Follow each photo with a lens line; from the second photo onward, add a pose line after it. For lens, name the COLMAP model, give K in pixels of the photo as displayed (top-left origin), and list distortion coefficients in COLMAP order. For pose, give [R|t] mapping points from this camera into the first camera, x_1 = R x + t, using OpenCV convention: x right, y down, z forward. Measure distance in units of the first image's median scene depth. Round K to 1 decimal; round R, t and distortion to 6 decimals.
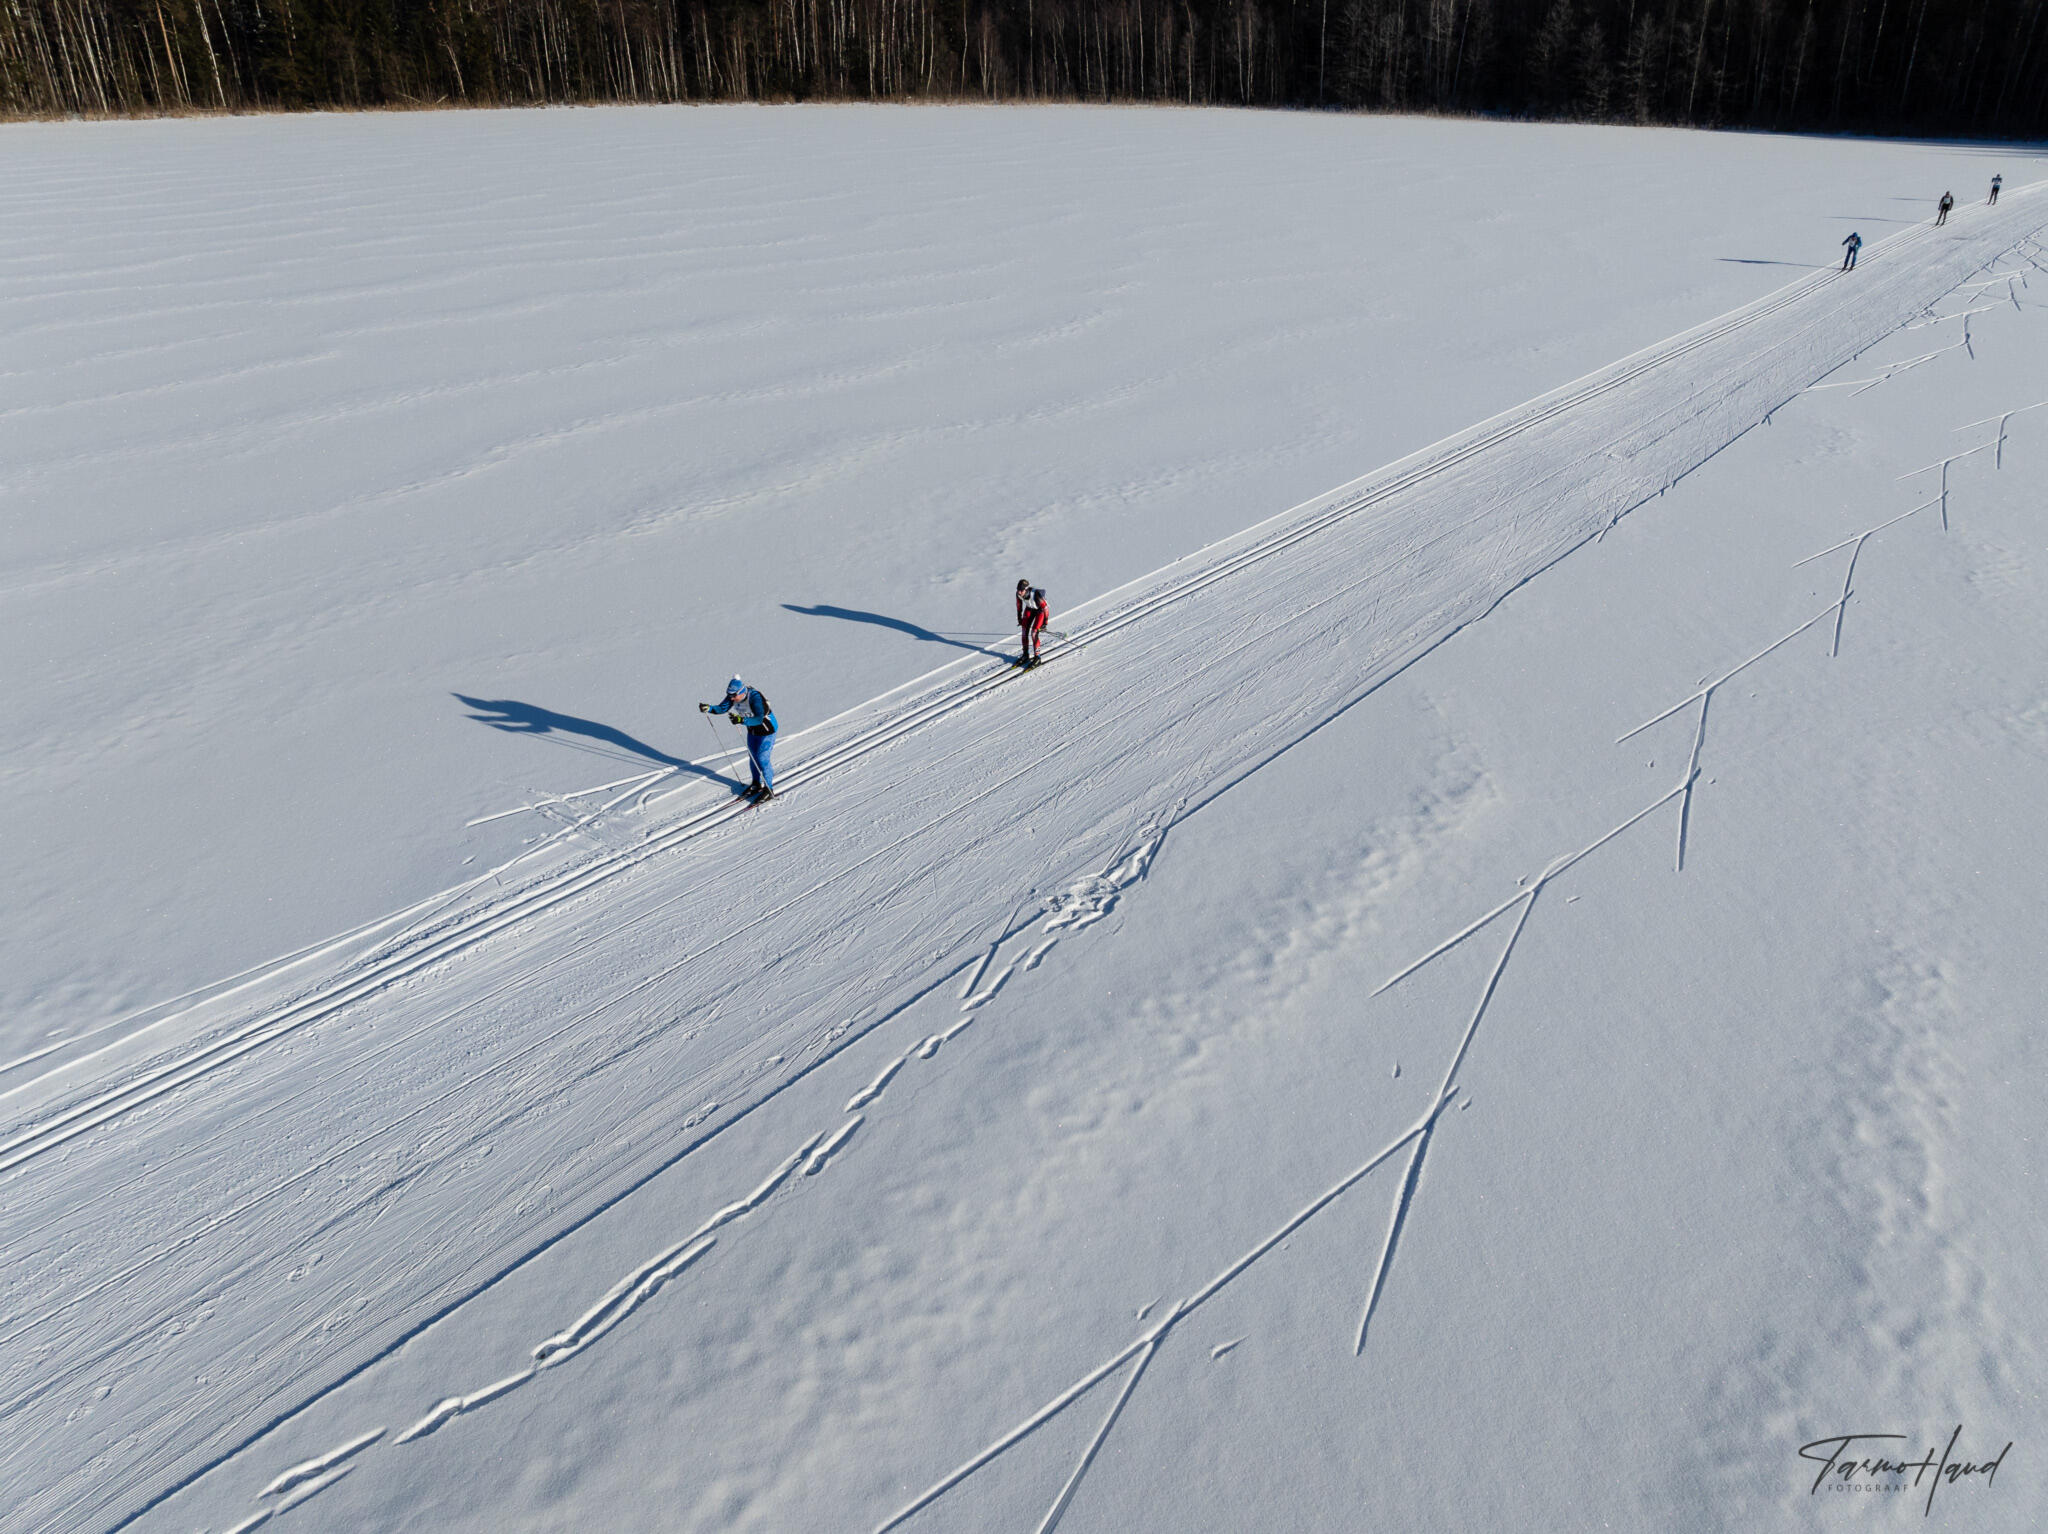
lens RADIAL K [[1441.6, 0, 1030.4], [0, 1441.6, 750.3], [0, 0, 1]] dist [-0.042728, 0.019816]
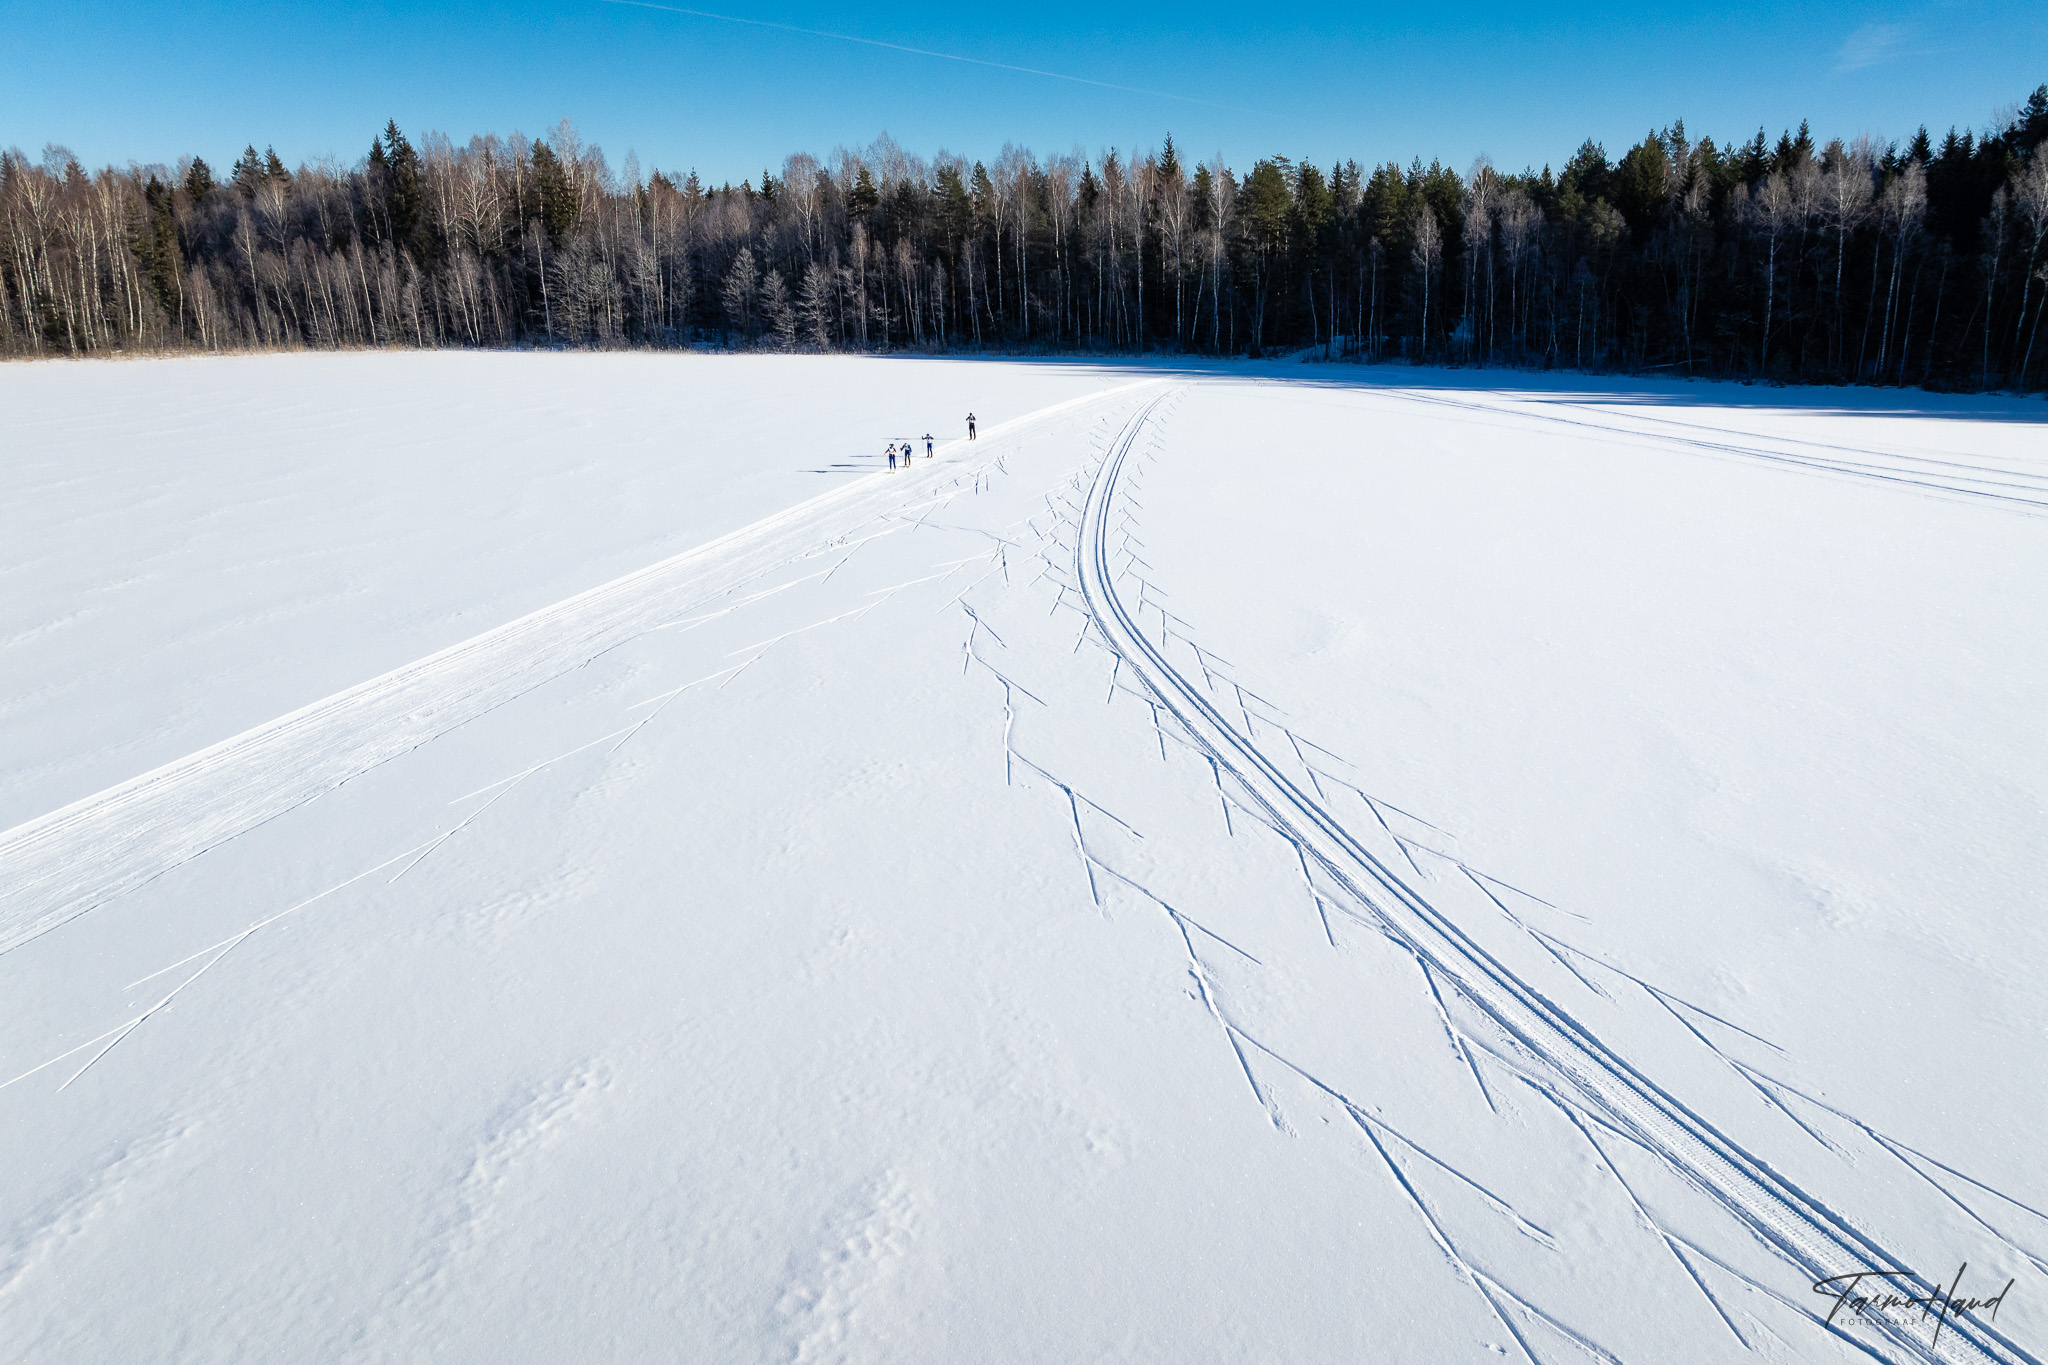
lens RADIAL K [[1445.5, 0, 1018.7], [0, 1445.5, 662.0], [0, 0, 1]] dist [-0.035141, 0.004388]
pose [[0.913278, -0.114648, 0.390869, 0.273400], [0.185074, 0.971600, -0.147445, 0.018871], [-0.362864, 0.206998, 0.908560, -0.220190]]
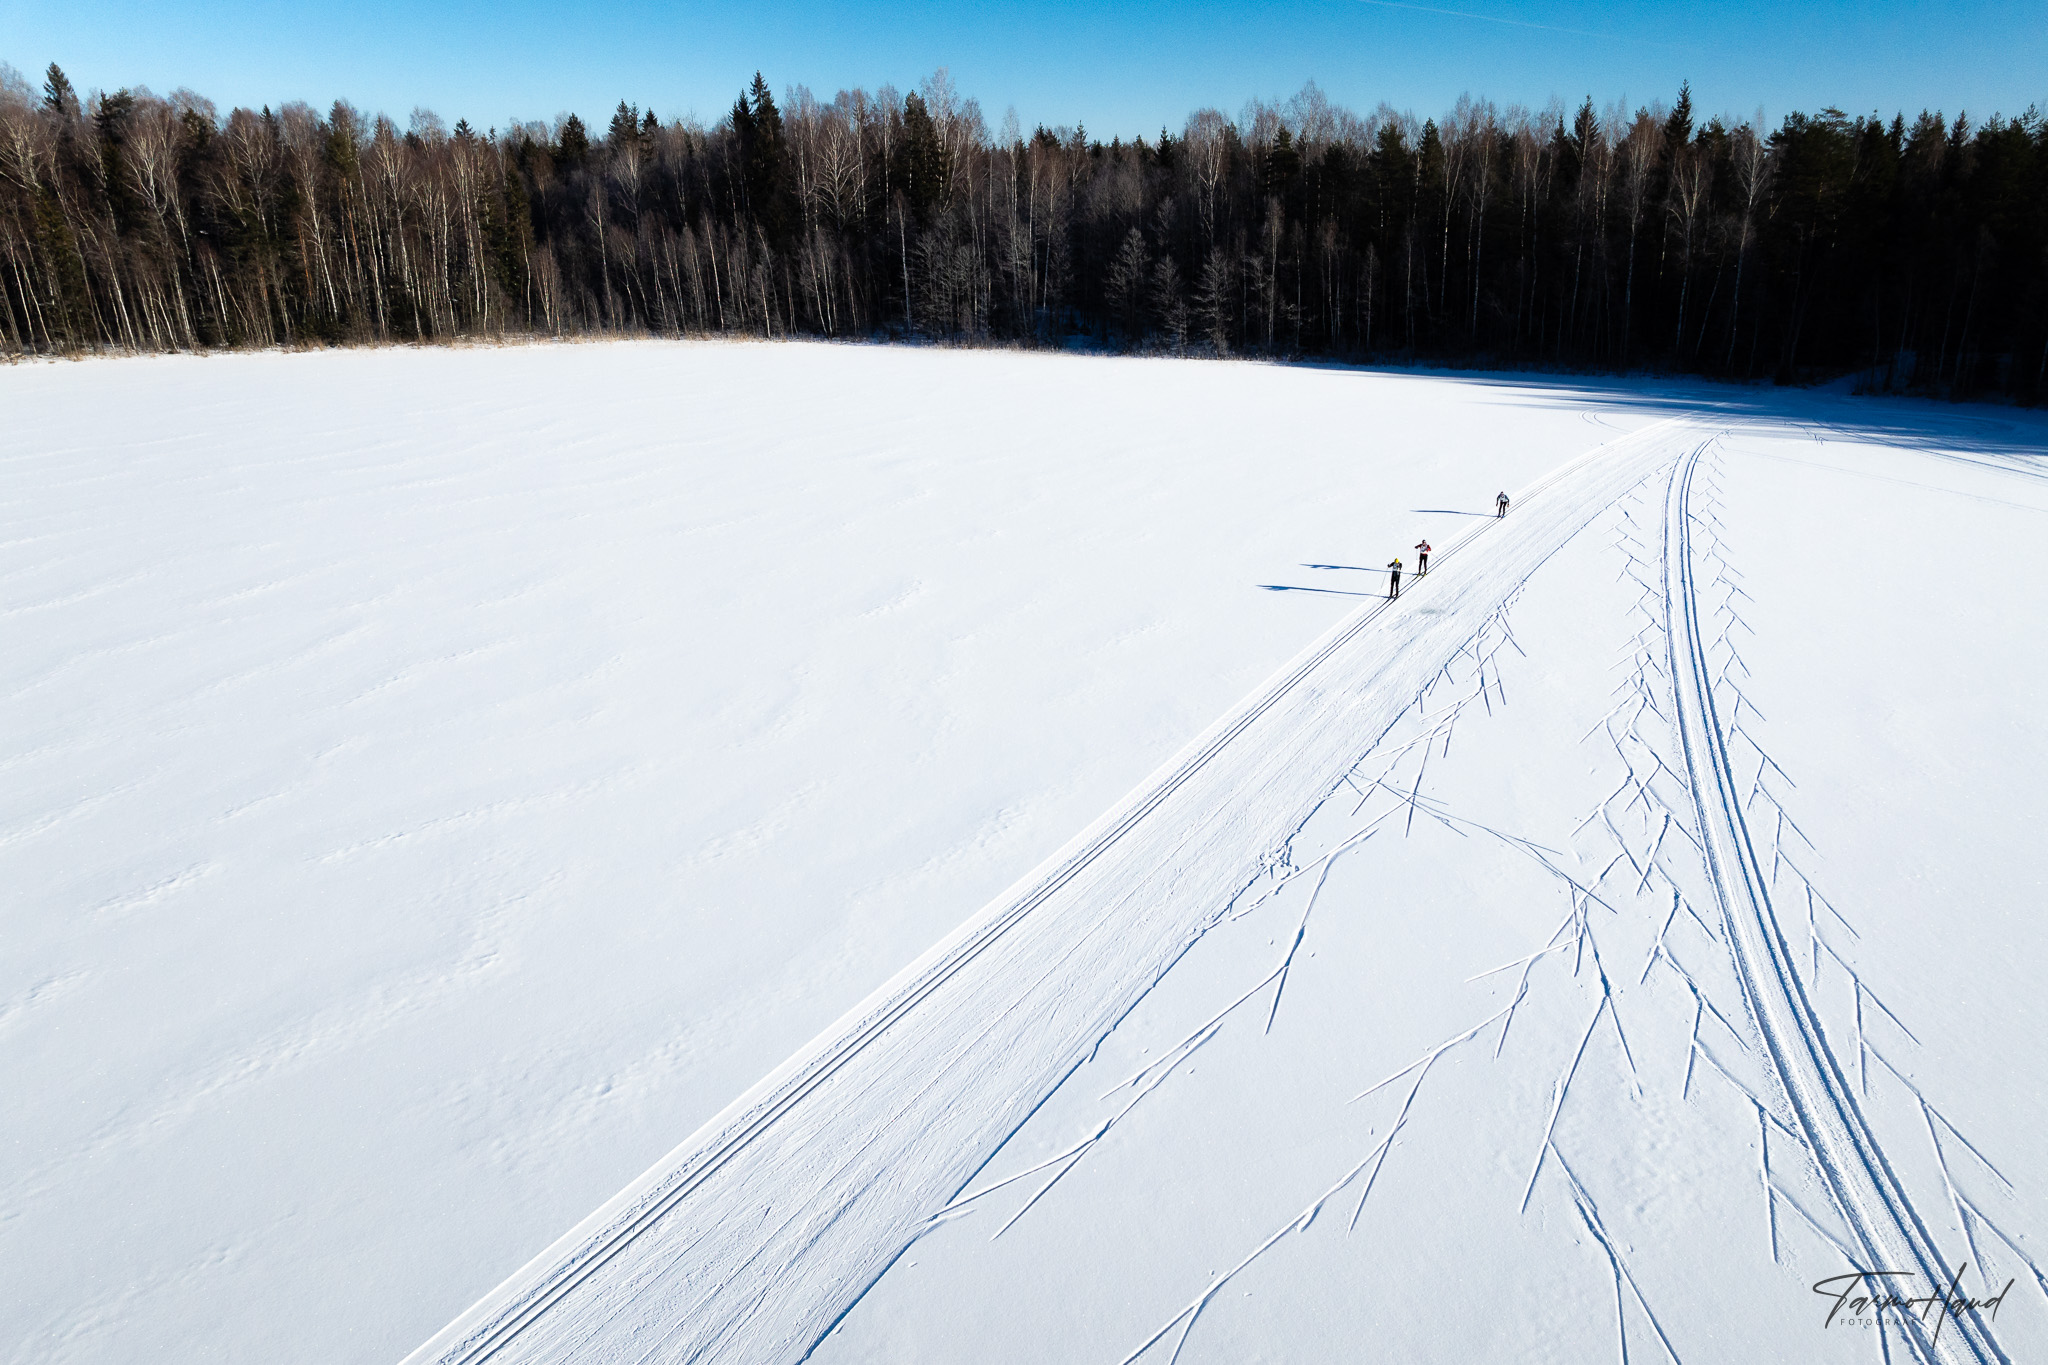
lens RADIAL K [[1445.5, 0, 1023.0], [0, 1445.5, 726.7], [0, 0, 1]] dist [-0.035141, 0.004388]
pose [[0.985147, -0.065497, 0.158732, 0.400209], [0.082038, 0.991600, -0.099997, -0.339584], [-0.150849, 0.111534, 0.982245, 0.294320]]
